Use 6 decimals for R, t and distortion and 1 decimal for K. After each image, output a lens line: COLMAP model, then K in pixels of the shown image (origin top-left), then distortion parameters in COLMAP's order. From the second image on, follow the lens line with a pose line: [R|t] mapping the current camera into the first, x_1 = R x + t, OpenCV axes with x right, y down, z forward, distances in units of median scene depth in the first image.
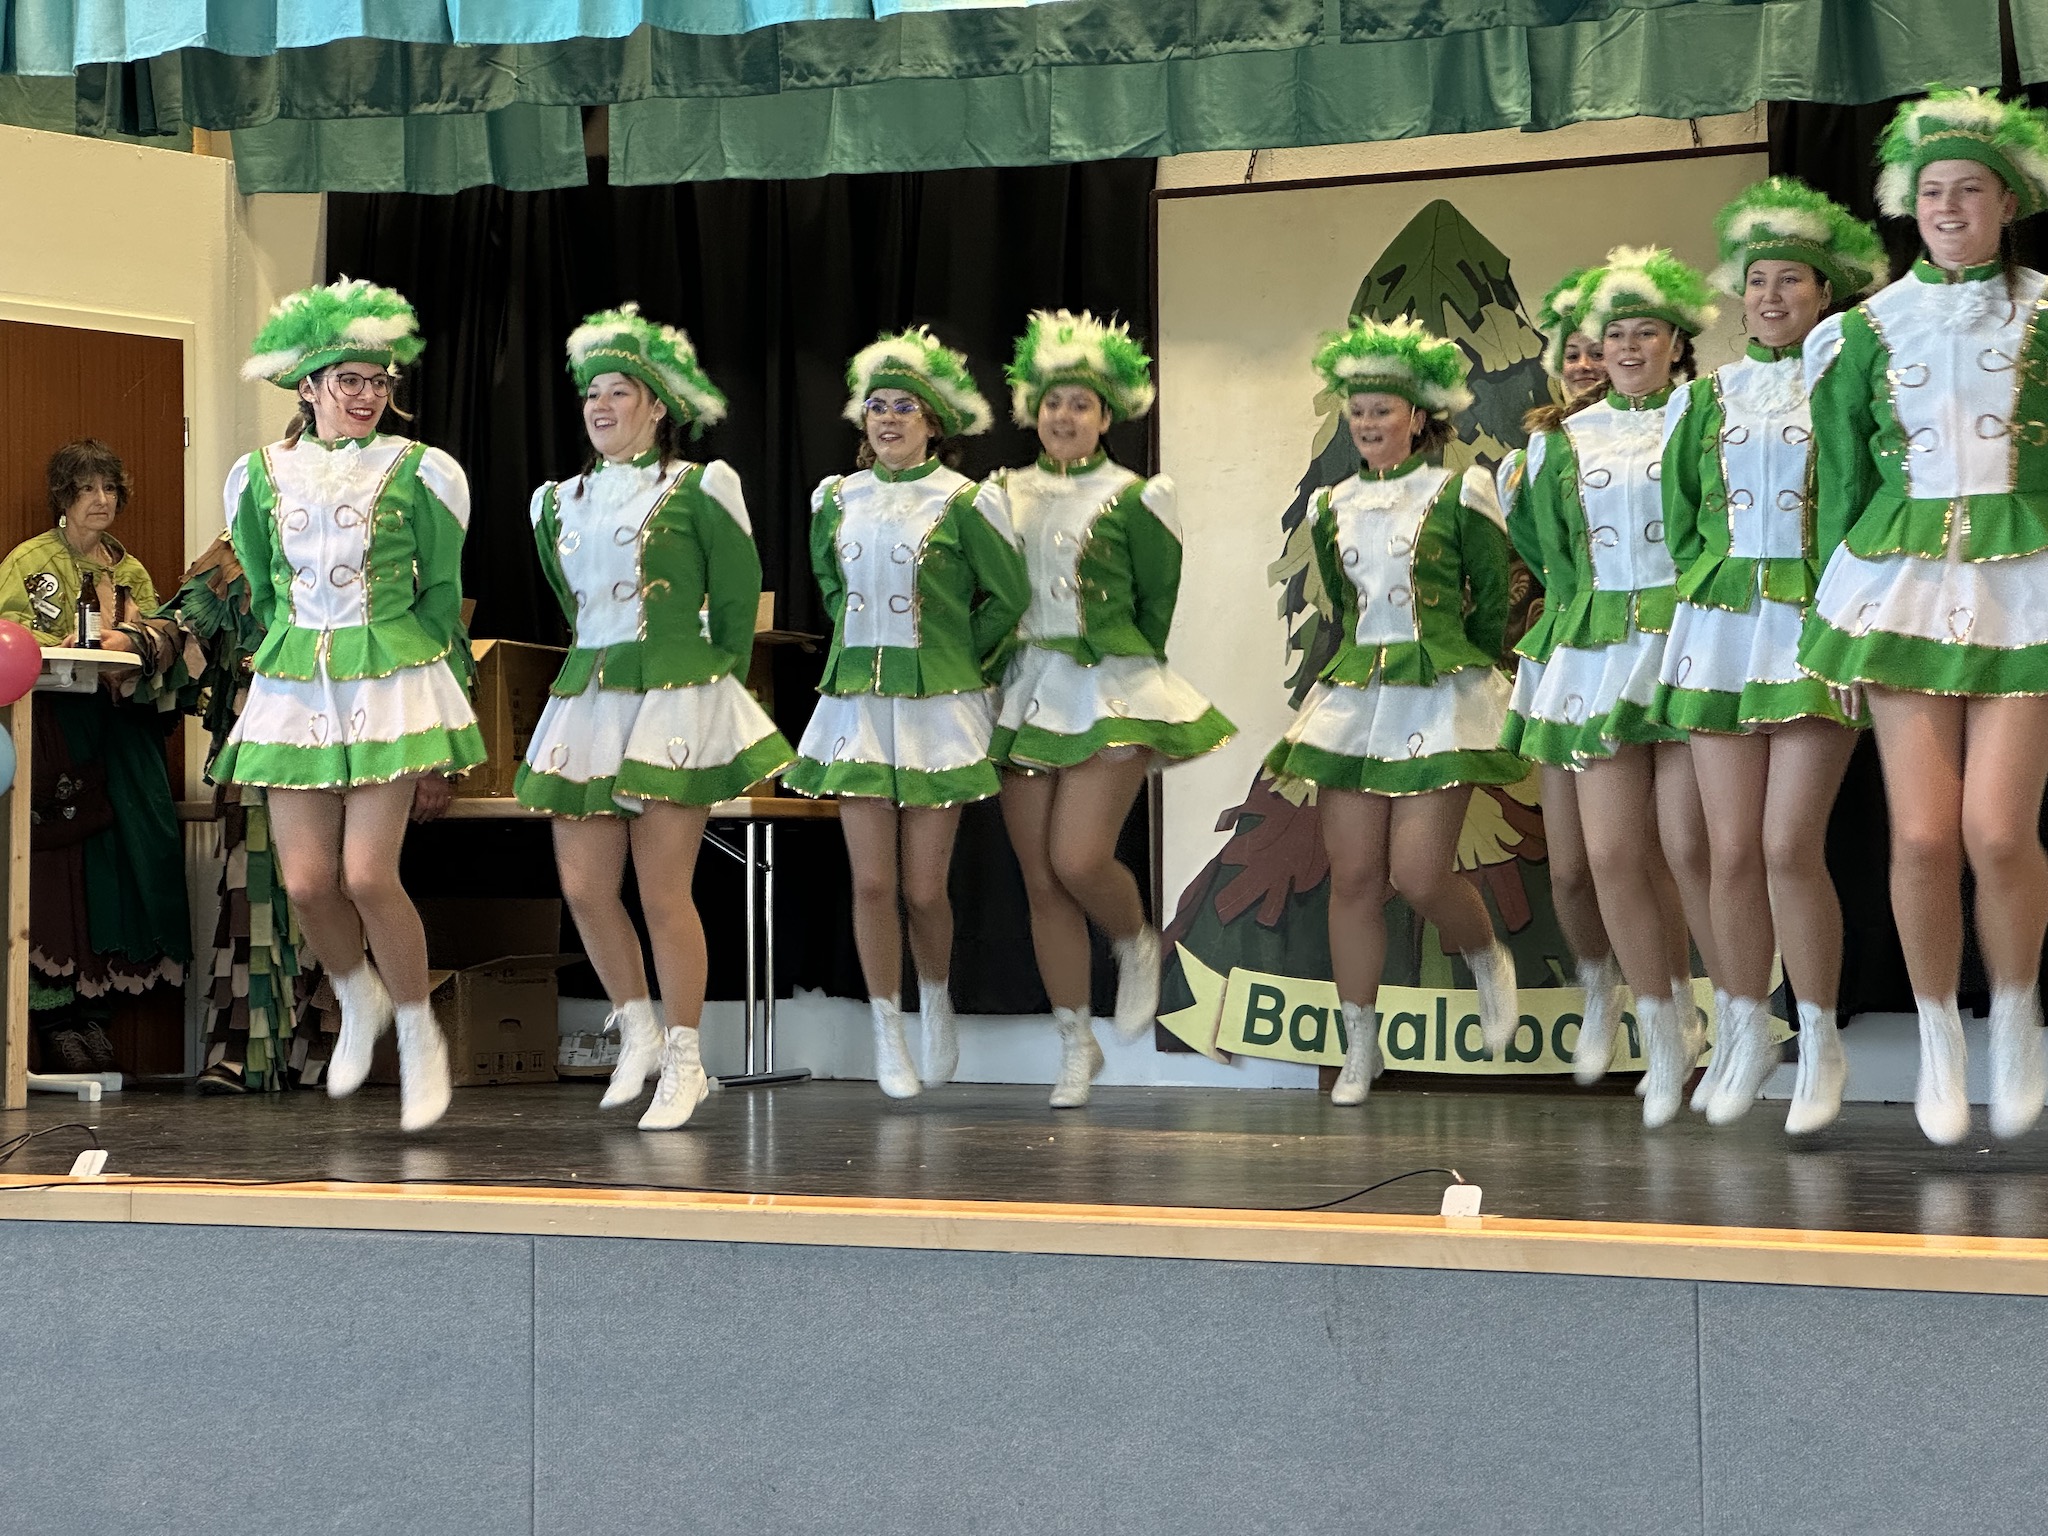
lens RADIAL K [[4563.2, 0, 1024.0], [0, 4563.2, 768.0], [0, 0, 1]] dist [0.178905, 0.132531]
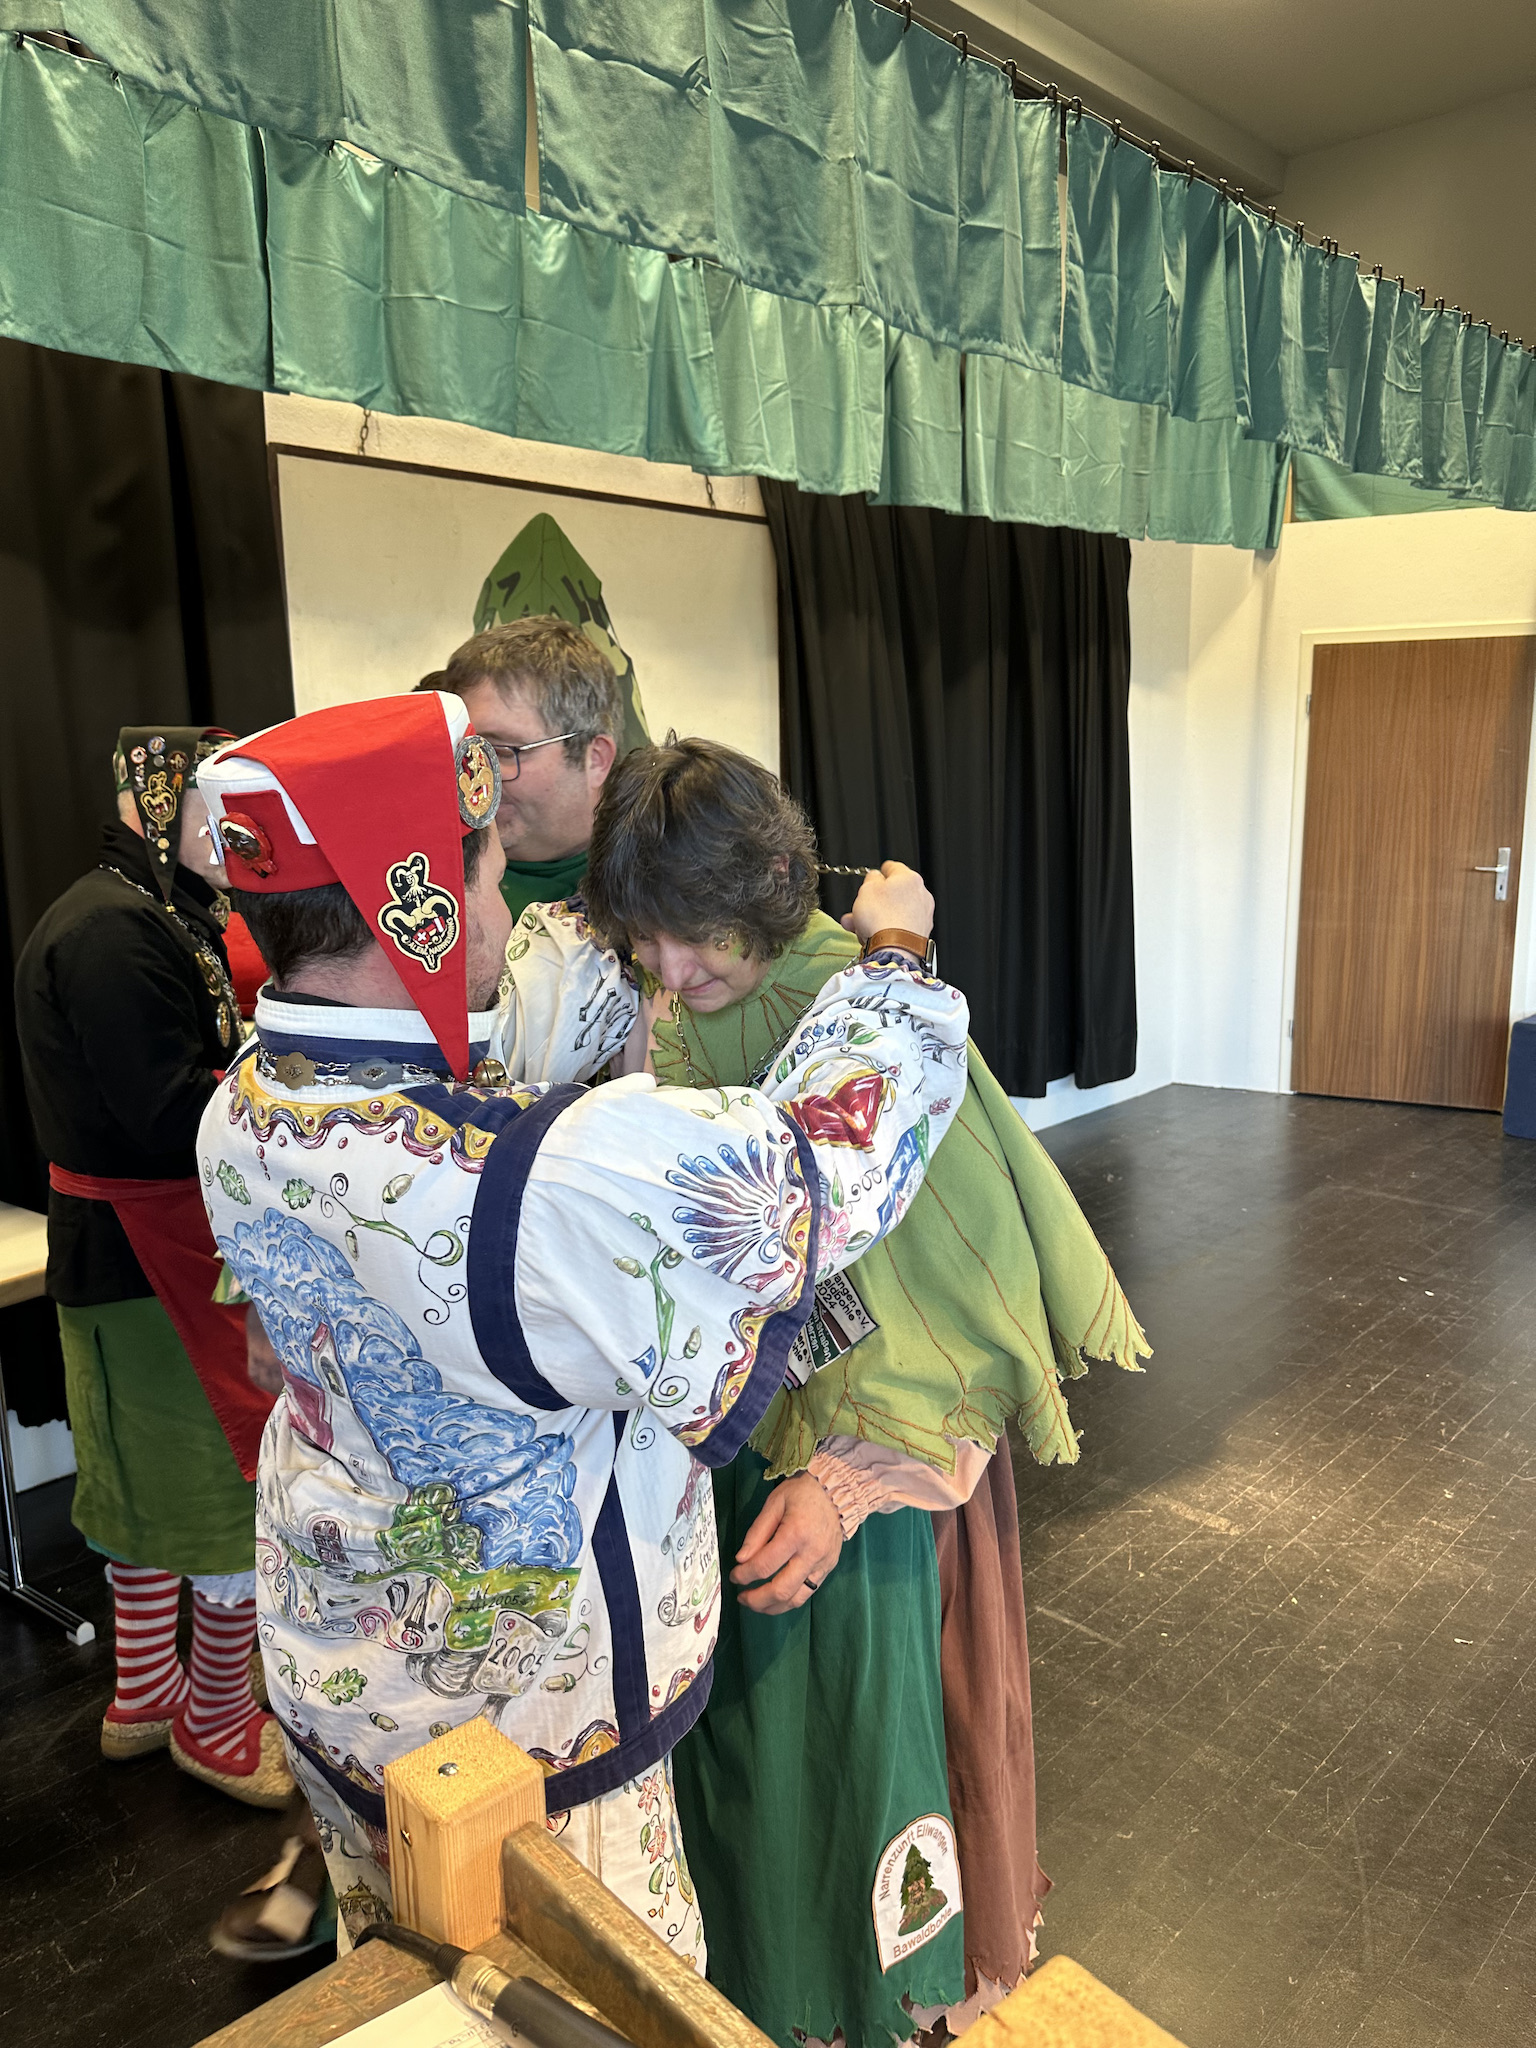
lens RADIAL K [[1455.3, 0, 763.4], [0, 1455.3, 1026.3], [0, 0, 1]] dist [-0.009410, -0.002738]
pose [[0.318606, -0.178577, 0.930914, -0.235809], [-0.010538, 0.981365, 0.191861, -0.075406], [-0.947829, -0.070938, 0.310787, 0.871296]]
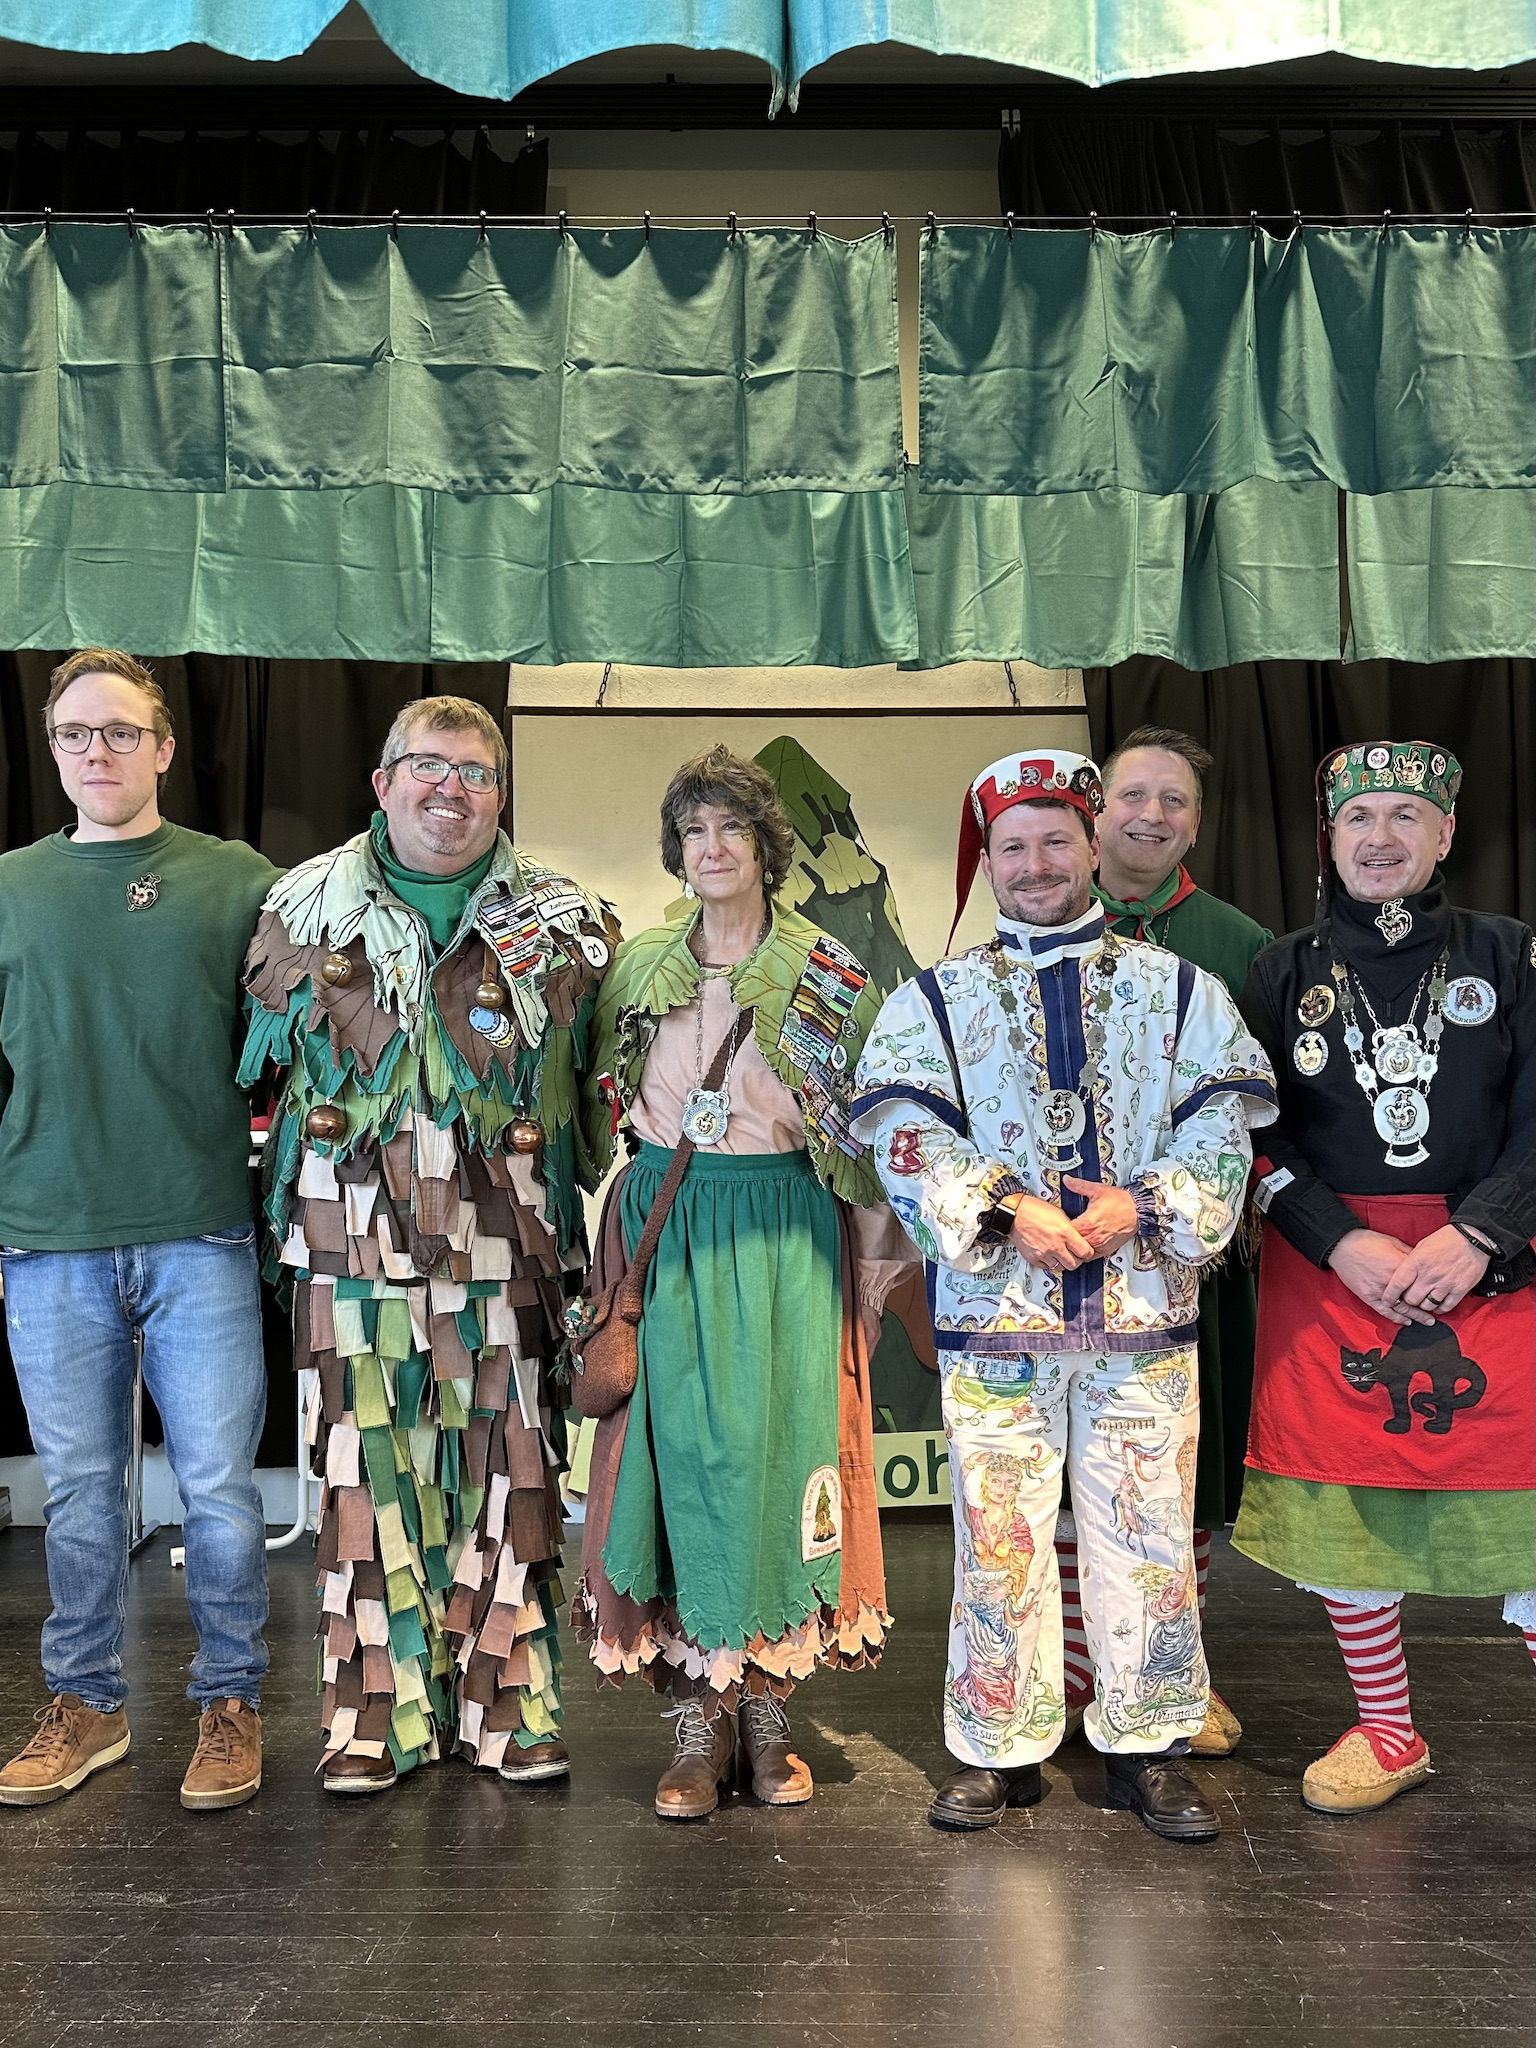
lens RADIAL K [[1785.6, 0, 775.9], [0, 1785.6, 1219.1], [0, 0, 1]] dist [0.147788, -0.250077]
pose [[0.910703, -0.003967, 0.413043, -0.097986], [-0.015666, 0.998903, 0.044137, -0.026052], [-0.412765, -0.046667, 0.909641, 0.615962]]
